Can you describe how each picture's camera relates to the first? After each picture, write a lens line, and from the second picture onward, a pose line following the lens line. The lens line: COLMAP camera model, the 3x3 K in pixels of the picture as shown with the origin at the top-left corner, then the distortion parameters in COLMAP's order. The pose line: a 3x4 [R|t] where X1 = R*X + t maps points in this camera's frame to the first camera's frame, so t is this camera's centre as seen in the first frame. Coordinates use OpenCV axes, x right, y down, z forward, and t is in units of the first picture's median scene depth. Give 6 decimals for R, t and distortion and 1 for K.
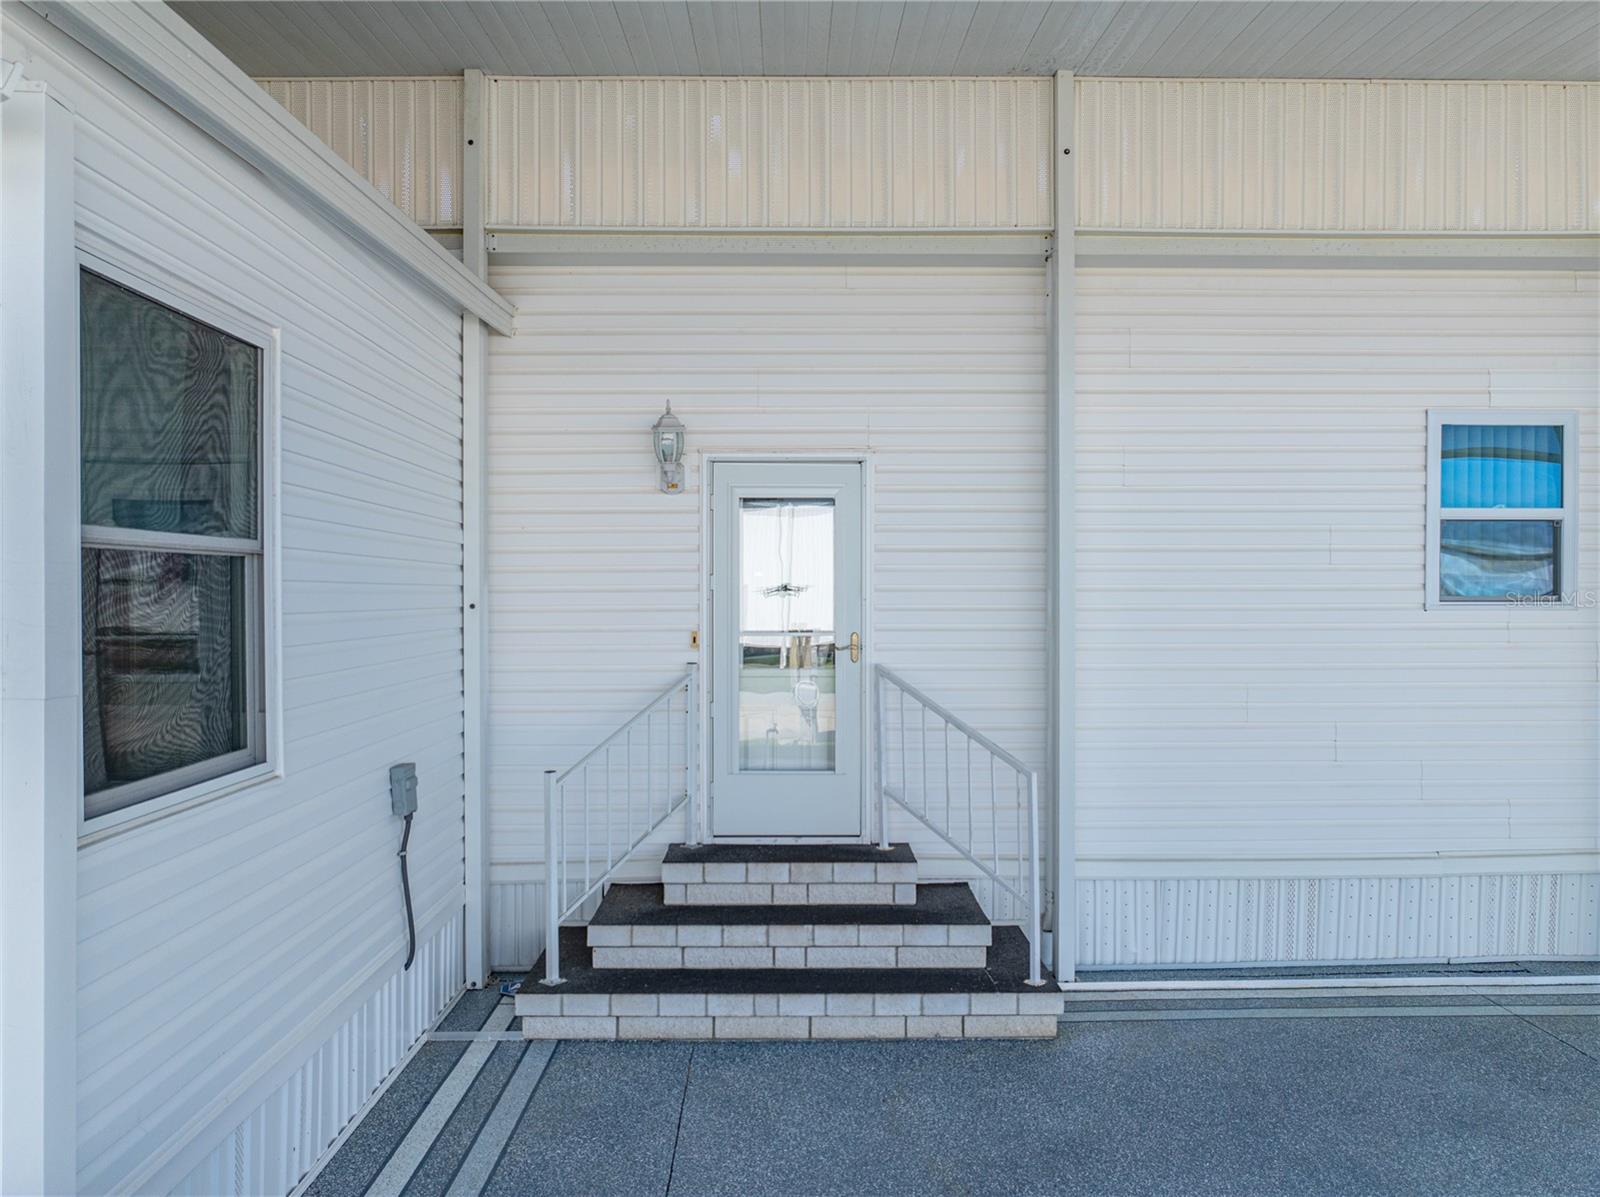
lens RADIAL K [[1137.0, 0, 800.0], [0, 1137.0, 598.5], [0, 0, 1]] dist [-0.022166, 0.002711]
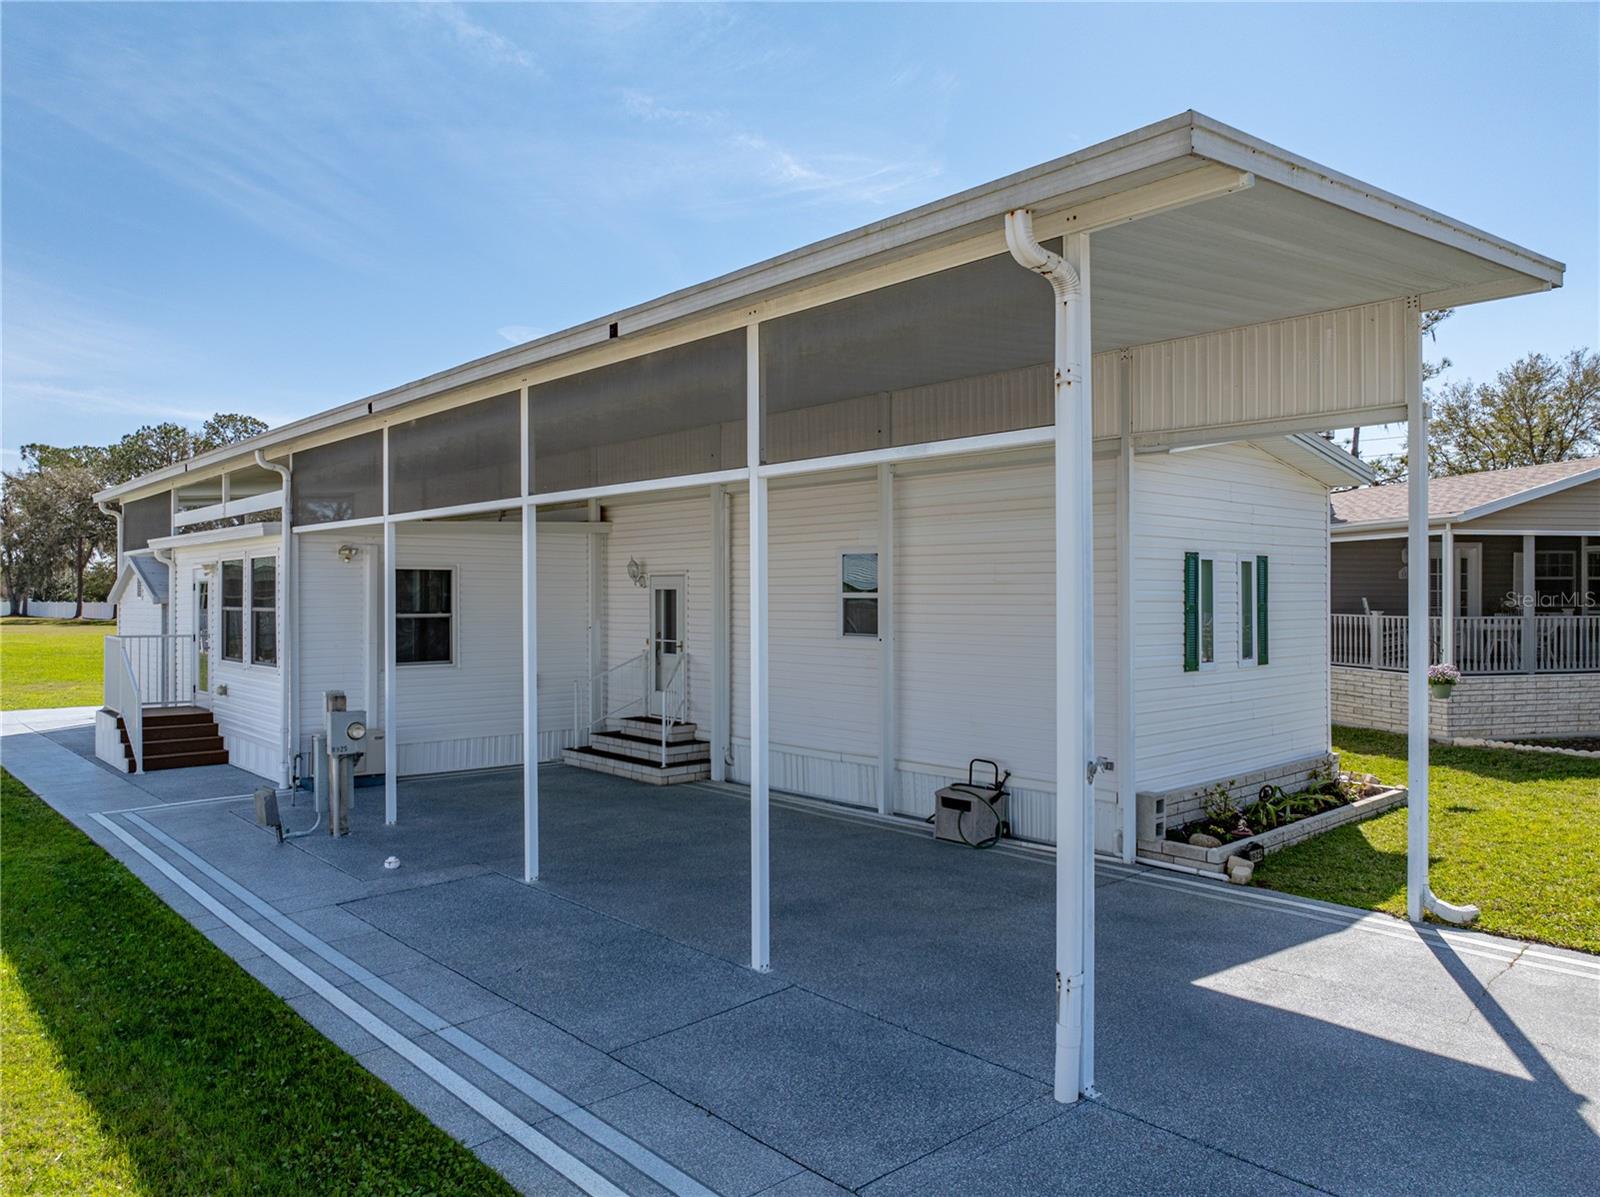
lens RADIAL K [[1125.6, 0, 800.0], [0, 1125.6, 598.5], [0, 0, 1]] dist [-0.024228, 0.014591]
pose [[0.659770, 0.004365, -0.751455, 2.540277], [-0.004556, 0.999988, 0.001809, -0.085298], [0.751454, 0.002230, 0.659782, -0.589457]]
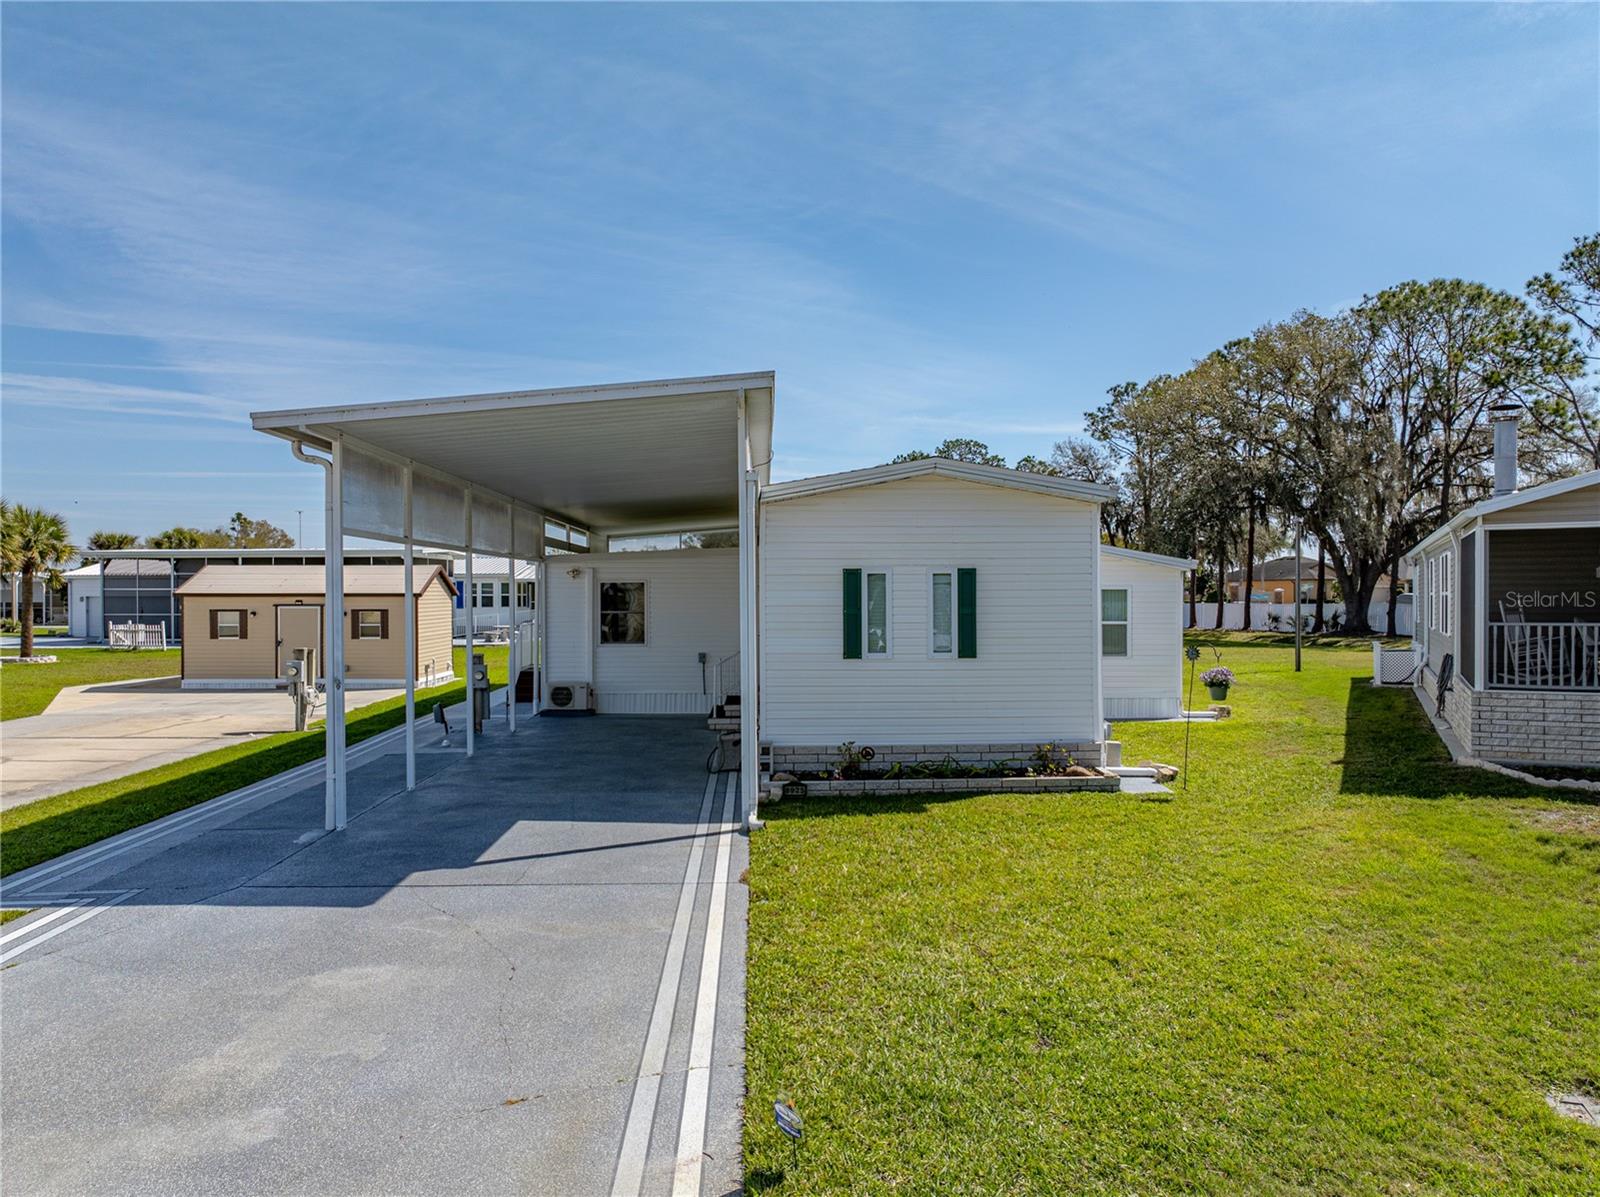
lens RADIAL K [[1137.0, 0, 800.0], [0, 1137.0, 598.5], [0, 0, 1]] dist [-0.022166, 0.002711]
pose [[0.009664, 0.009664, -0.999907, 4.351626], [0.001999, 0.999951, 0.009684, -0.131597], [0.999951, -0.002093, 0.009644, 1.282972]]
